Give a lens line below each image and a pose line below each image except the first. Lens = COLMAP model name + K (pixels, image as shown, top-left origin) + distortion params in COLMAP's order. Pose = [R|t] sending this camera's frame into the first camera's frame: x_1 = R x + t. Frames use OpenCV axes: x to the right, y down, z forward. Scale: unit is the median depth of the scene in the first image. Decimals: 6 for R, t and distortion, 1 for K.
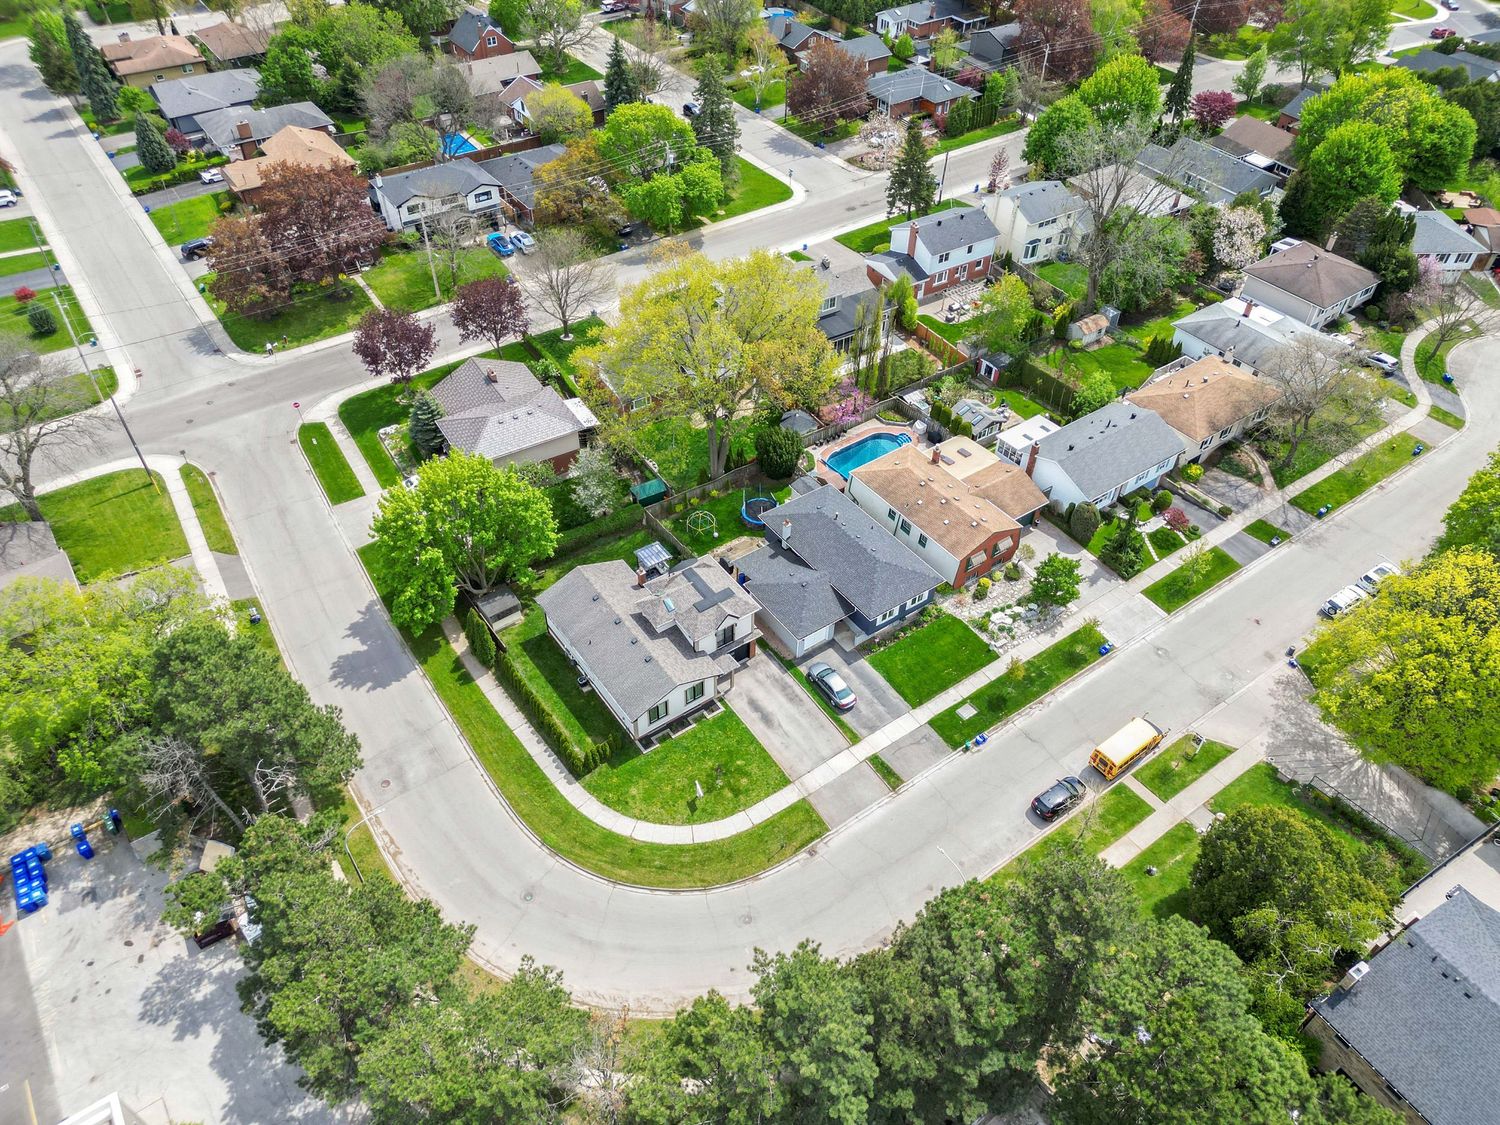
lens RADIAL K [[1047.1, 0, 747.7], [0, 1047.1, 562.2], [0, 0, 1]] dist [0.099581, -0.118724]
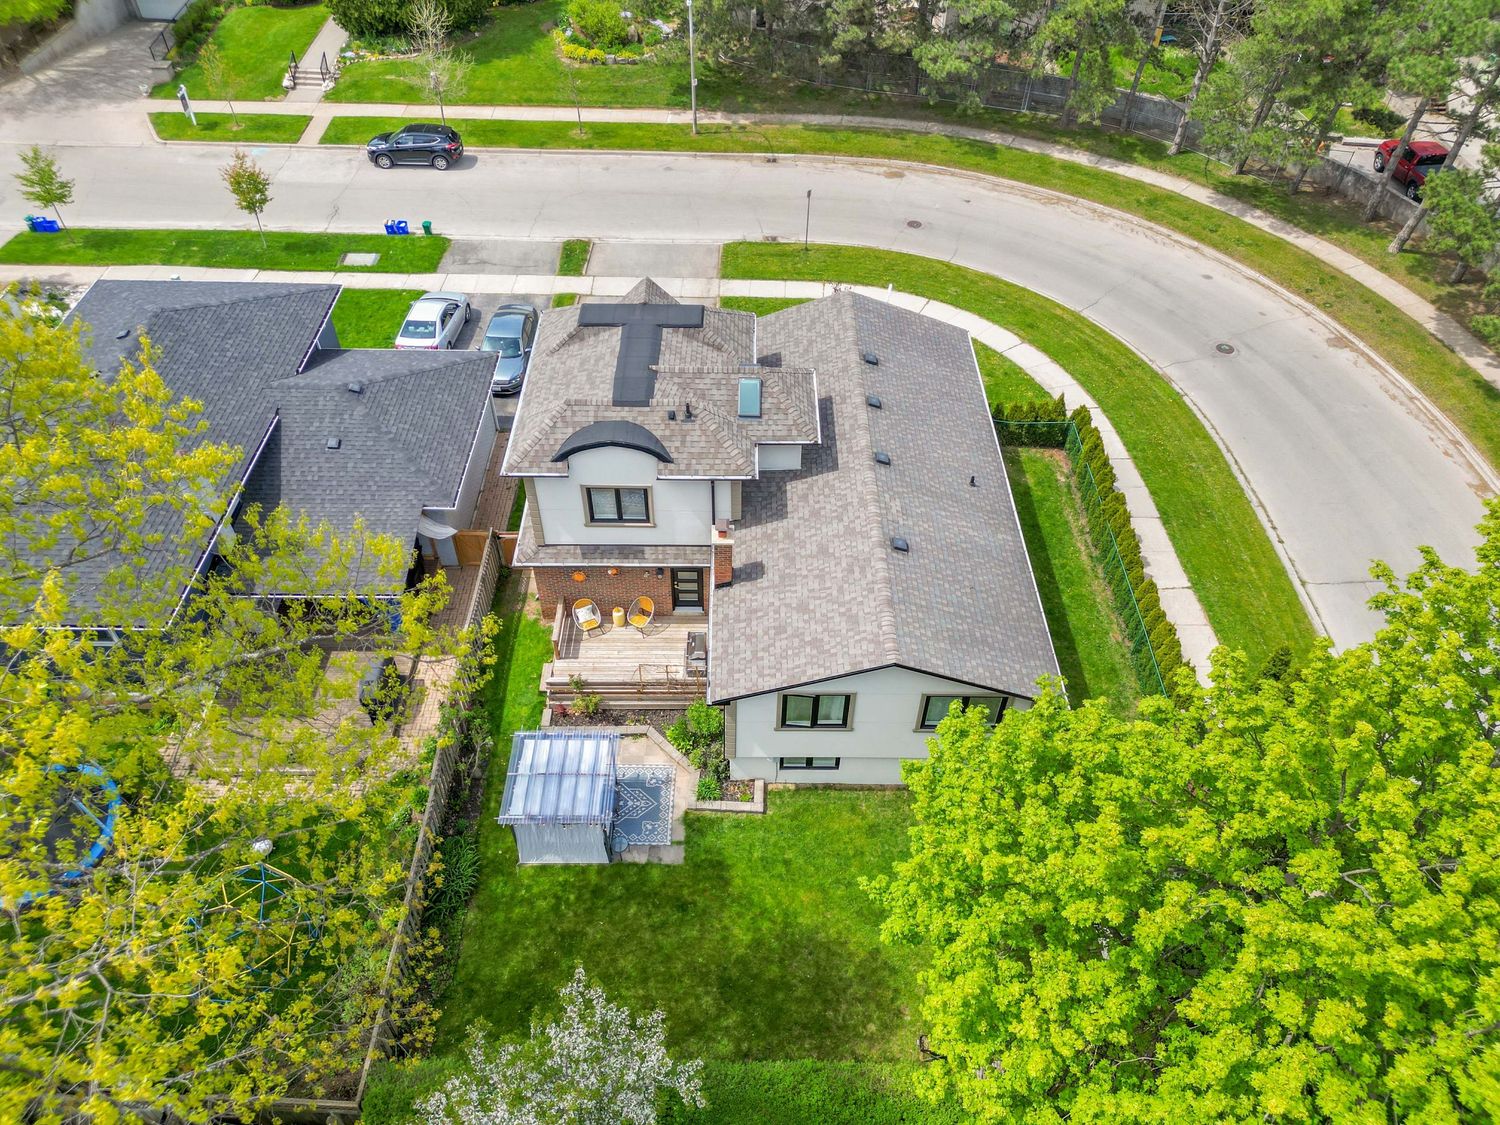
lens RADIAL K [[1048.4, 0, 747.6], [0, 1048.4, 564.5], [0, 0, 1]] dist [0.074314, -0.068625]
pose [[-0.816560, -0.427683, 0.387707, -0.221552], [0.381021, 0.105230, 0.918559, -0.253656], [-0.433651, 0.897783, 0.077029, 0.965340]]
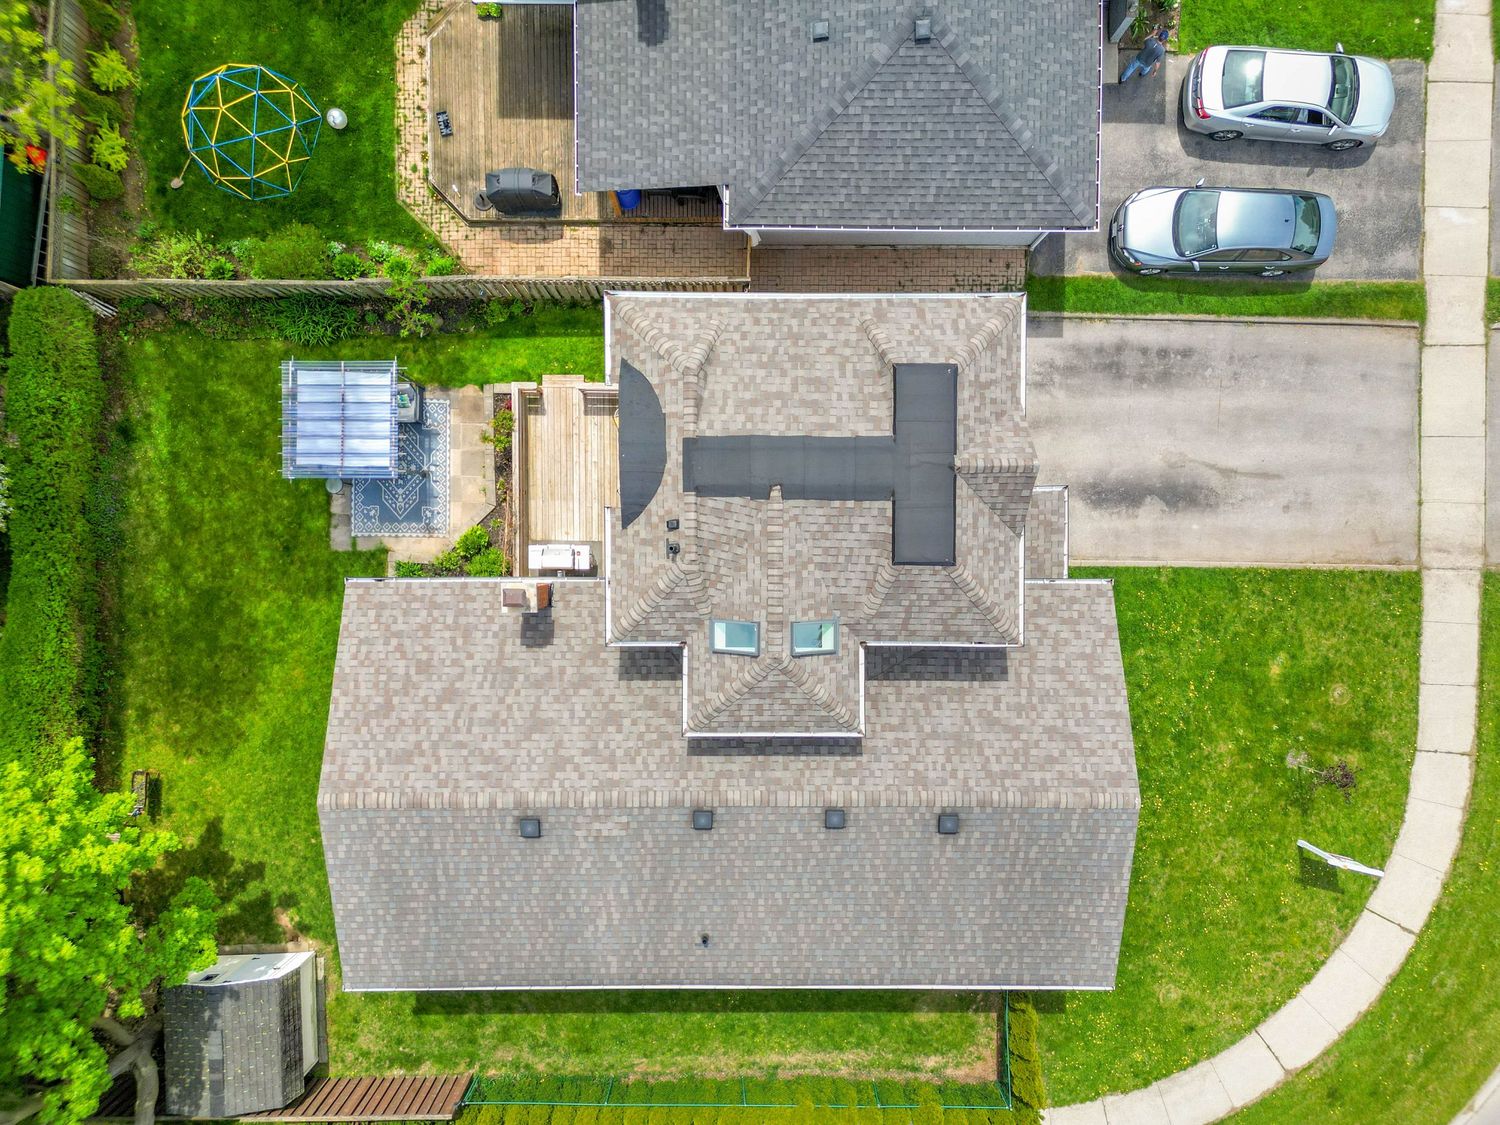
lens RADIAL K [[1048.4, 0, 747.6], [0, 1048.4, 564.5], [0, 0, 1]] dist [0.074314, -0.068625]
pose [[0.579713, -0.814623, -0.017941, -0.062111], [0.562529, 0.384191, 0.732092, -0.129569], [-0.589486, -0.434496, 0.680970, 0.805993]]
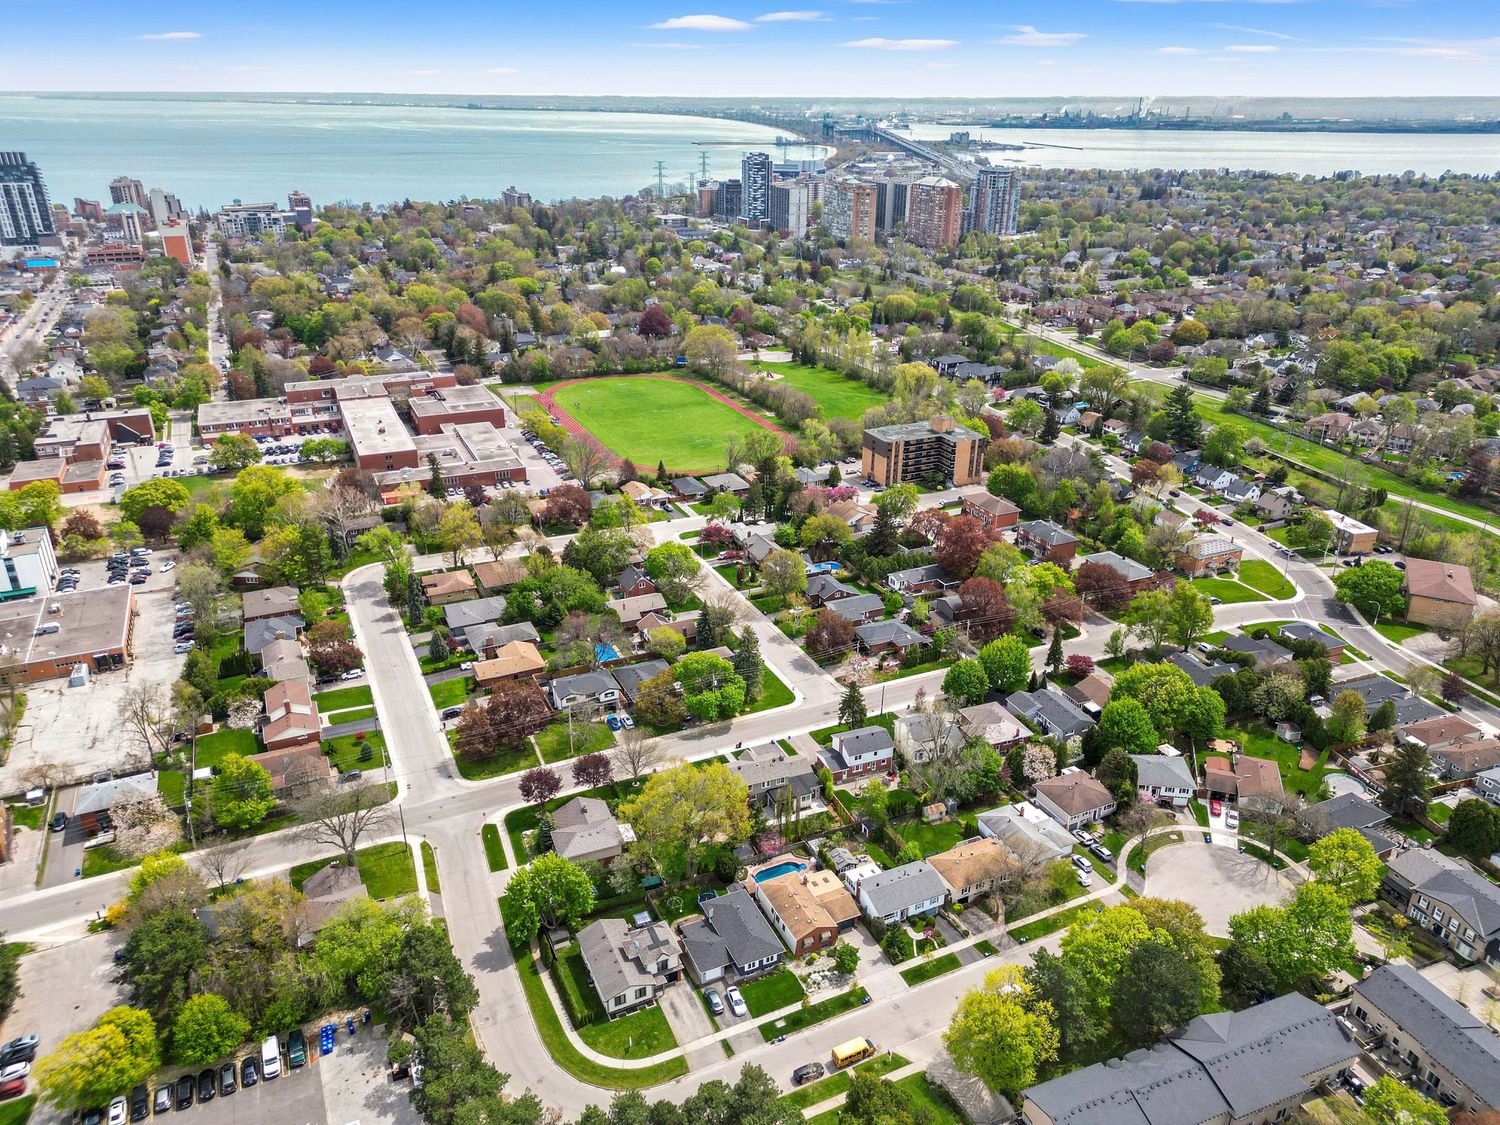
lens RADIAL K [[1048.4, 0, 747.6], [0, 1048.4, 564.5], [0, 0, 1]] dist [0.074314, -0.068625]
pose [[0.983636, 0.063303, -0.168677, 0.402402], [-0.117012, 0.936368, -0.330944, 0.004810], [0.136994, 0.345266, 0.928453, -1.033430]]
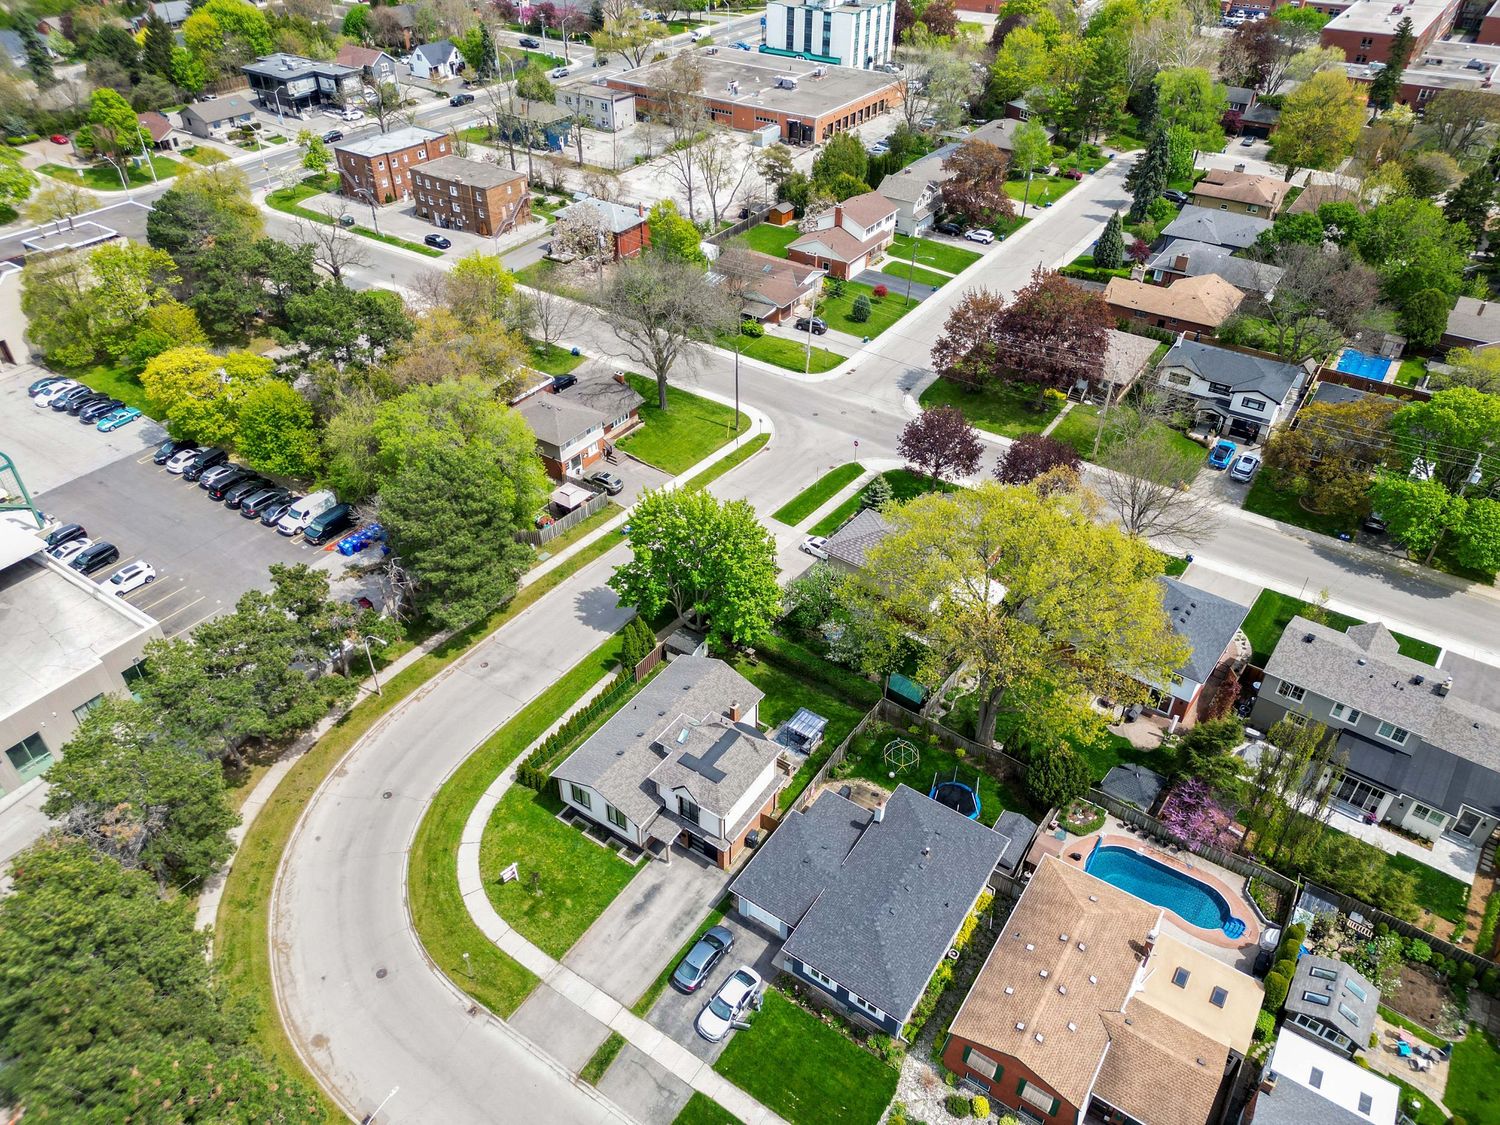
lens RADIAL K [[1048.4, 0, 747.6], [0, 1048.4, 564.5], [0, 0, 1]] dist [0.074314, -0.068625]
pose [[0.348942, 0.558177, -0.752780, 0.507878], [-0.648263, 0.723845, 0.236228, -0.296126], [0.676753, 0.405569, 0.614425, 0.393970]]
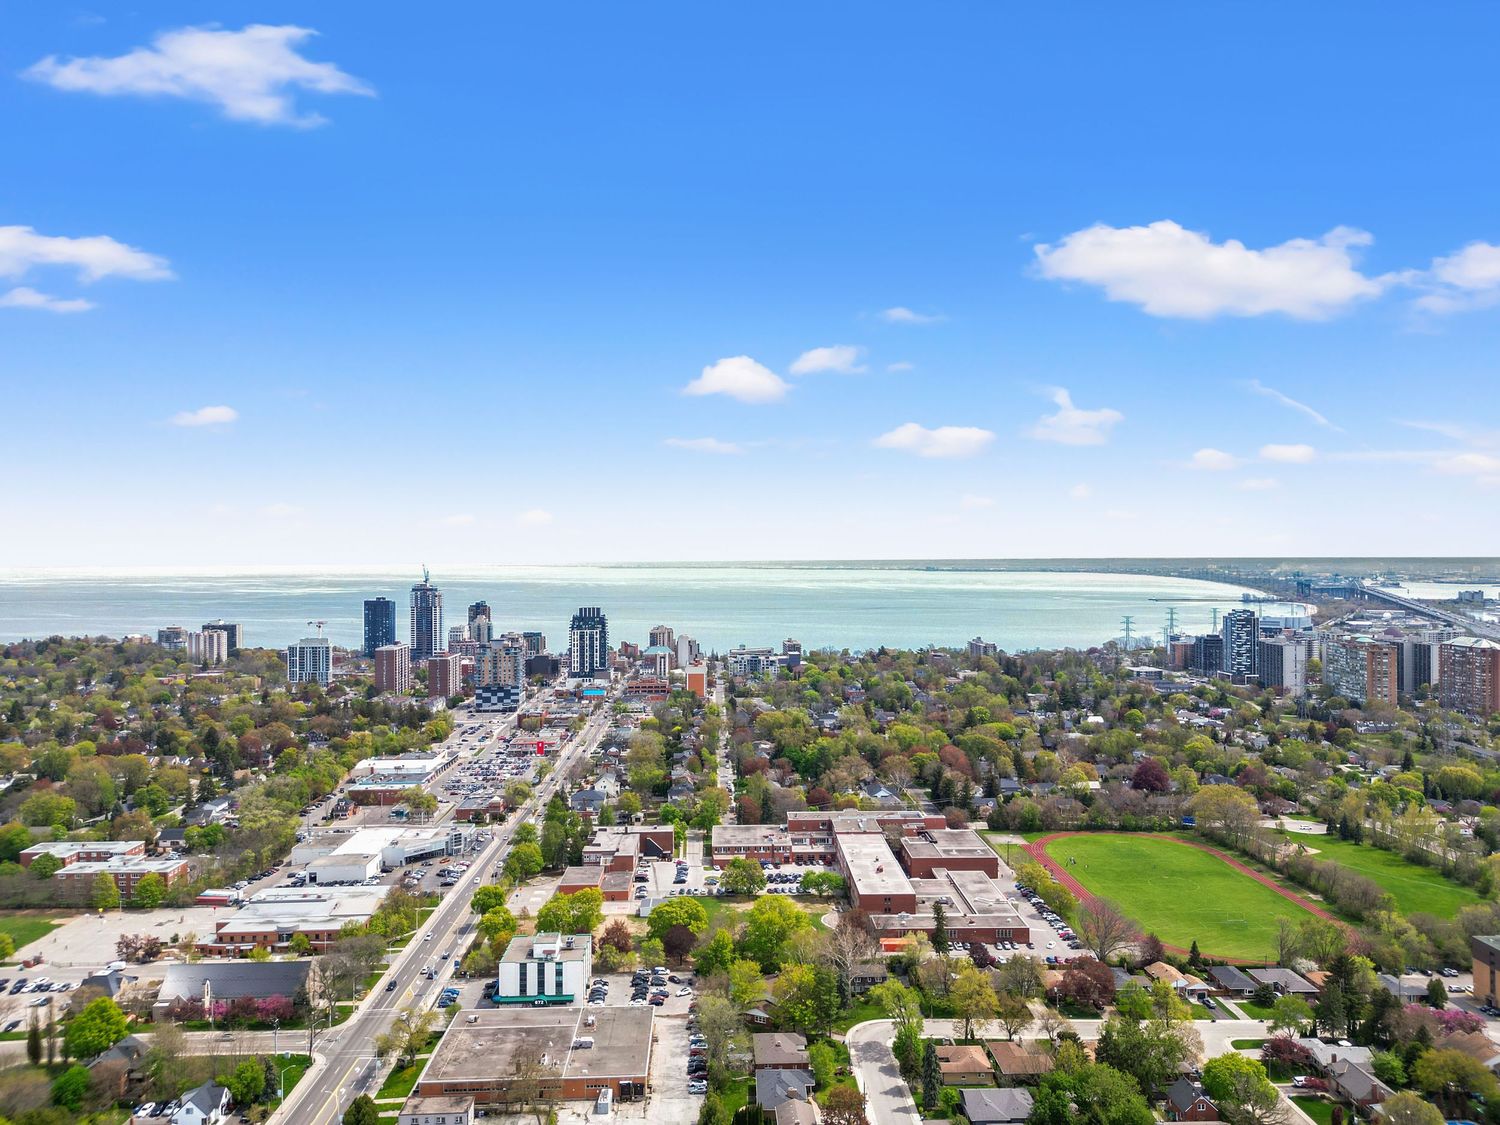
lens RADIAL K [[1048.4, 0, 747.6], [0, 1048.4, 564.5], [0, 0, 1]] dist [0.074314, -0.068625]
pose [[0.833850, -0.017106, -0.551726, 0.075283], [-0.367592, 0.728440, -0.578145, 0.000793], [0.411789, 0.684896, 0.601122, -1.039238]]
